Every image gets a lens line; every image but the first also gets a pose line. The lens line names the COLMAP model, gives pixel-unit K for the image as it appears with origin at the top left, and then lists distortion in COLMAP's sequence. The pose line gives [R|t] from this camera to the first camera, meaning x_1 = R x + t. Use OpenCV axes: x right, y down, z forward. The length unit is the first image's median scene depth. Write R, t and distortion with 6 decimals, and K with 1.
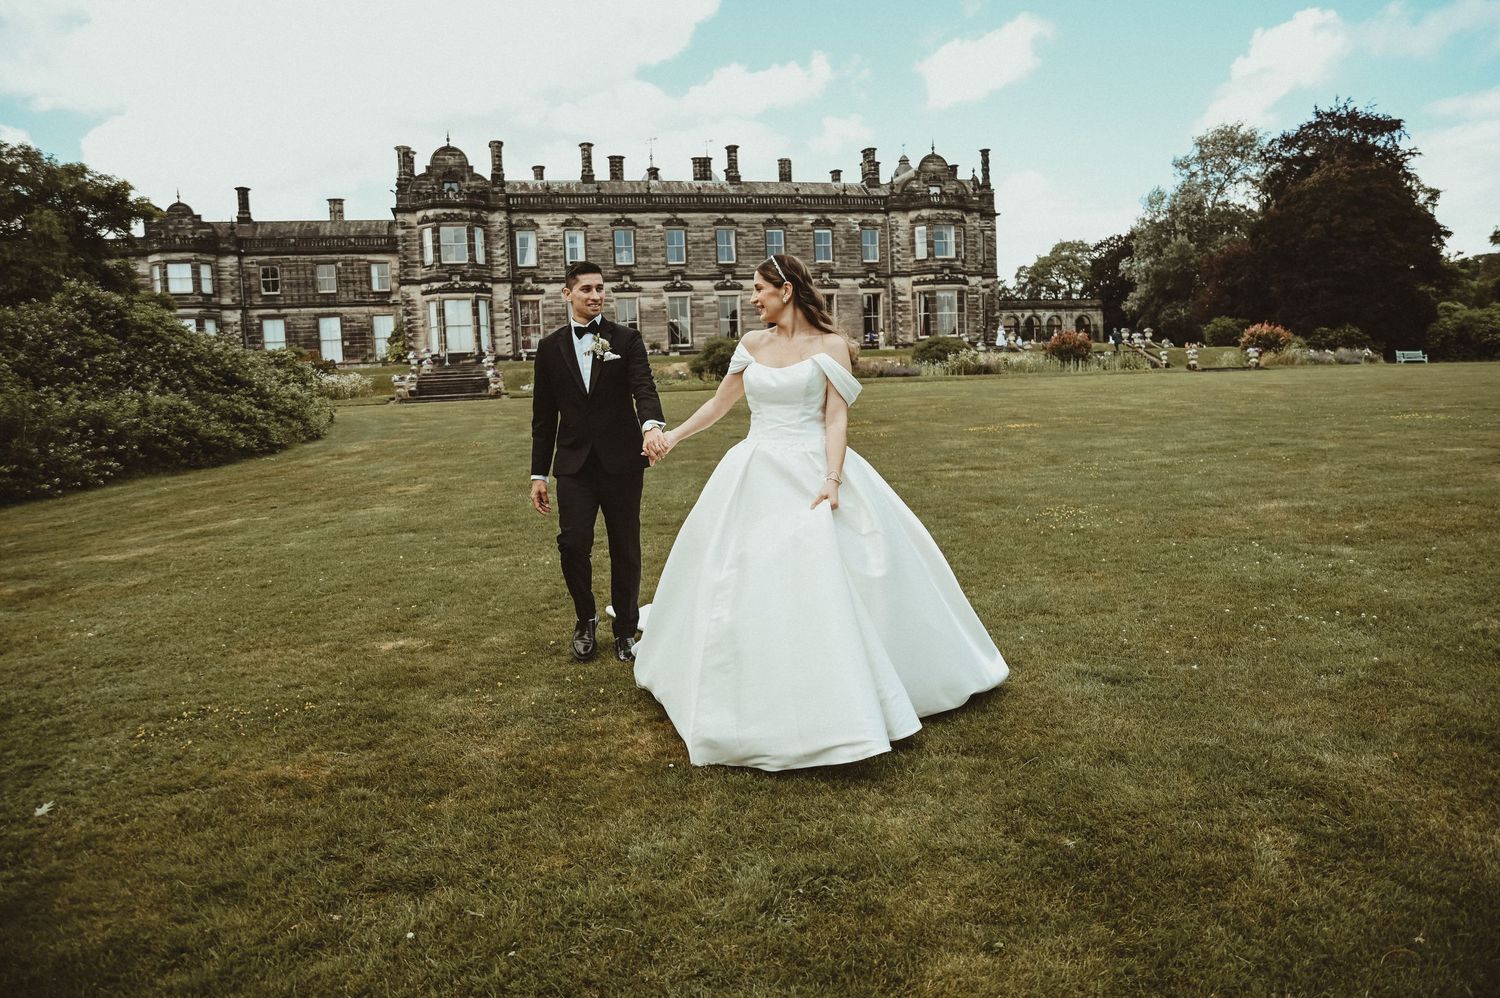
lens RADIAL K [[1039.7, 0, 745.3], [0, 1039.7, 498.3], [0, 0, 1]] dist [-0.090955, 0.055942]
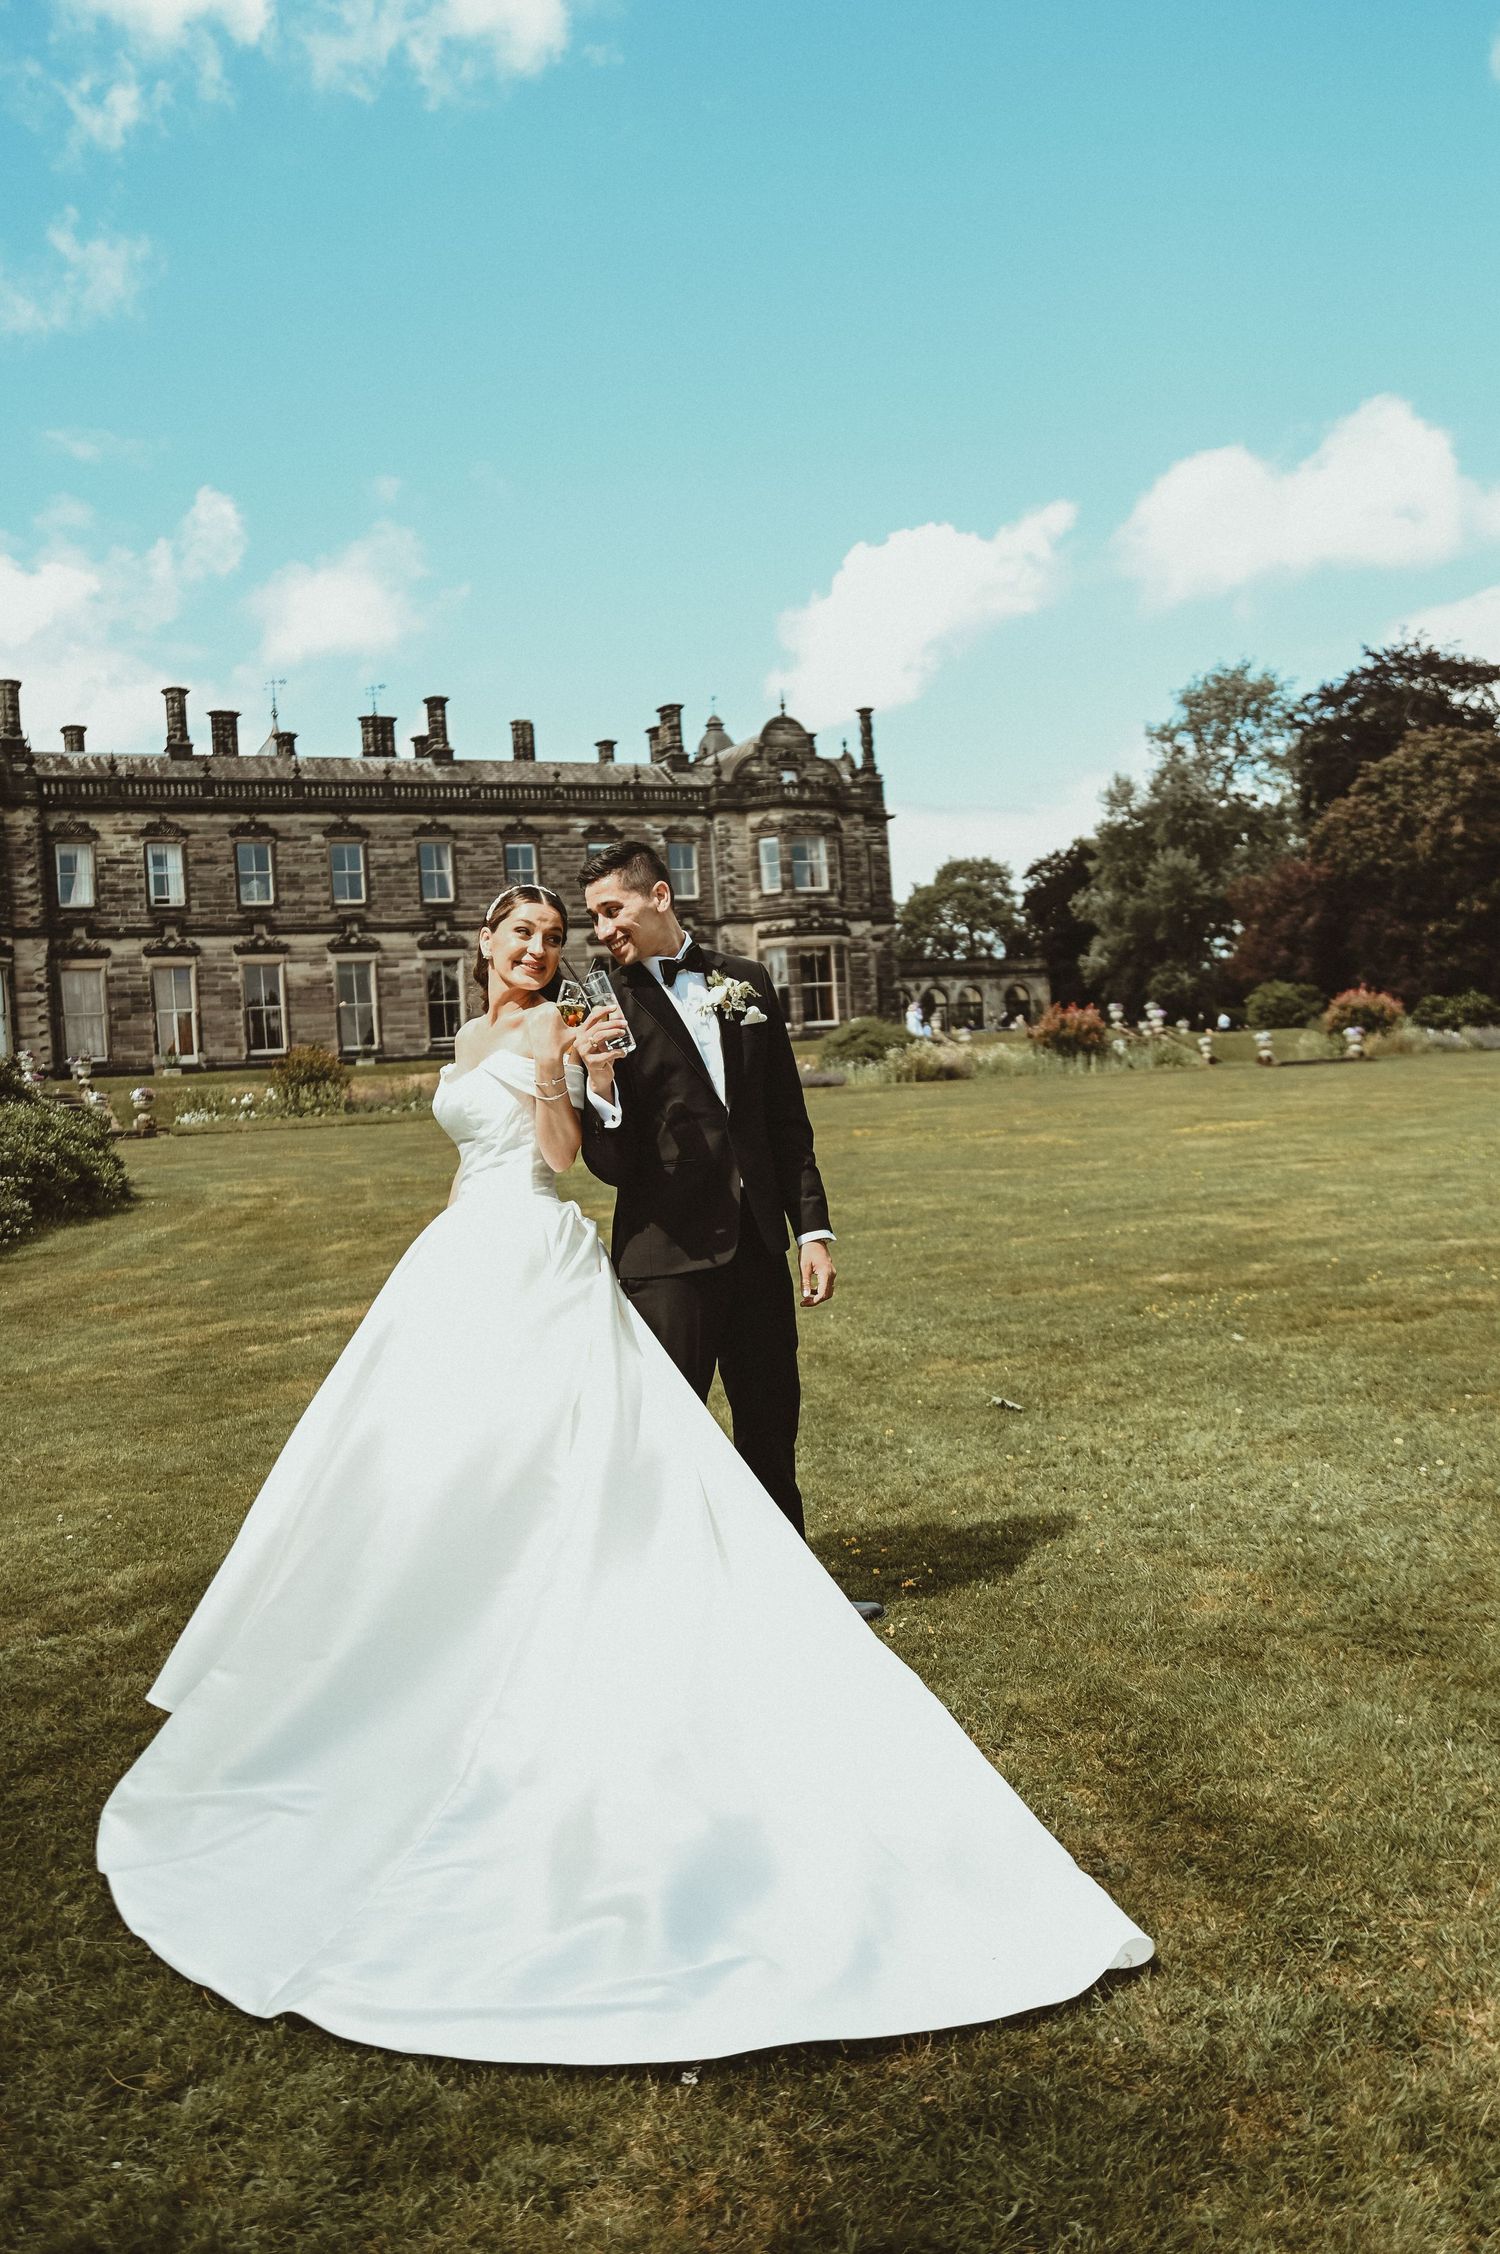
lens RADIAL K [[1930.1, 0, 744.1], [0, 1930.1, 1130.9], [0, 0, 1]] dist [-0.040942, 0.022850]
pose [[0.979229, -0.025410, 0.201161, -0.074268], [0.046369, 0.993888, -0.100178, 0.011412], [-0.197386, 0.107425, 0.974422, -0.049780]]
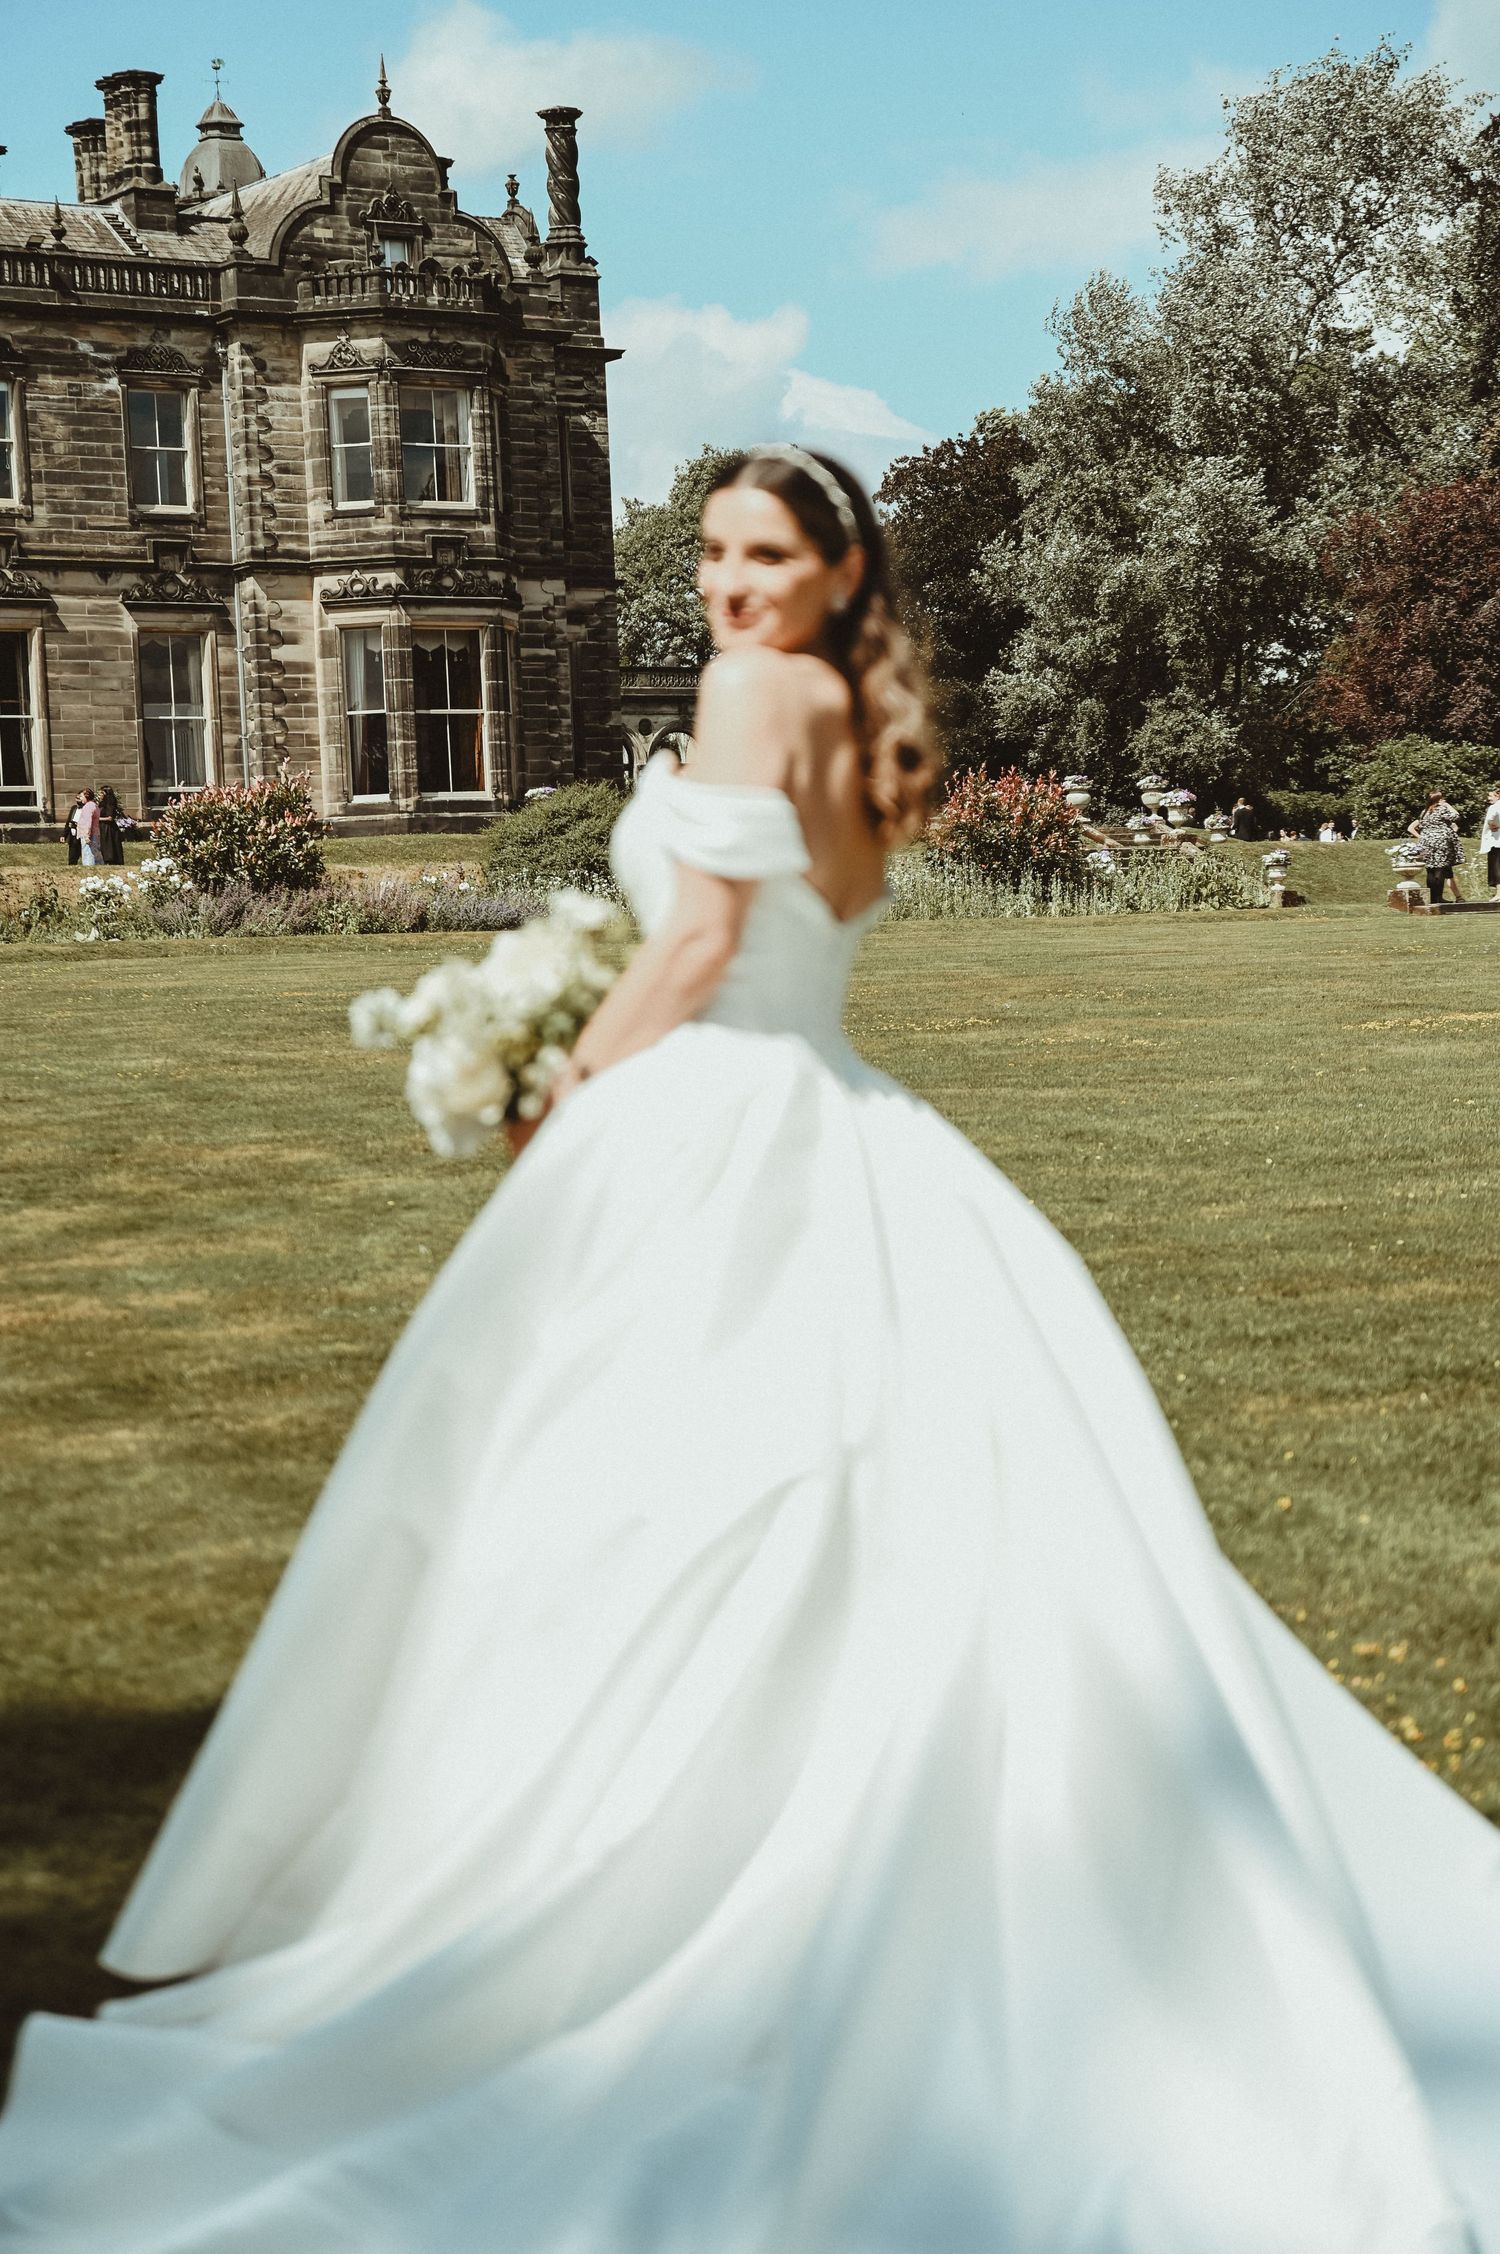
lens RADIAL K [[4153.0, 0, 758.8], [0, 4153.0, 1137.9], [0, 0, 1]] dist [0.226420, 0.000000]
pose [[0.945800, -0.008519, 0.324639, -0.094755], [0.033157, 0.996965, -0.070437, 0.014081], [-0.323054, 0.077383, 0.943212, -0.059421]]
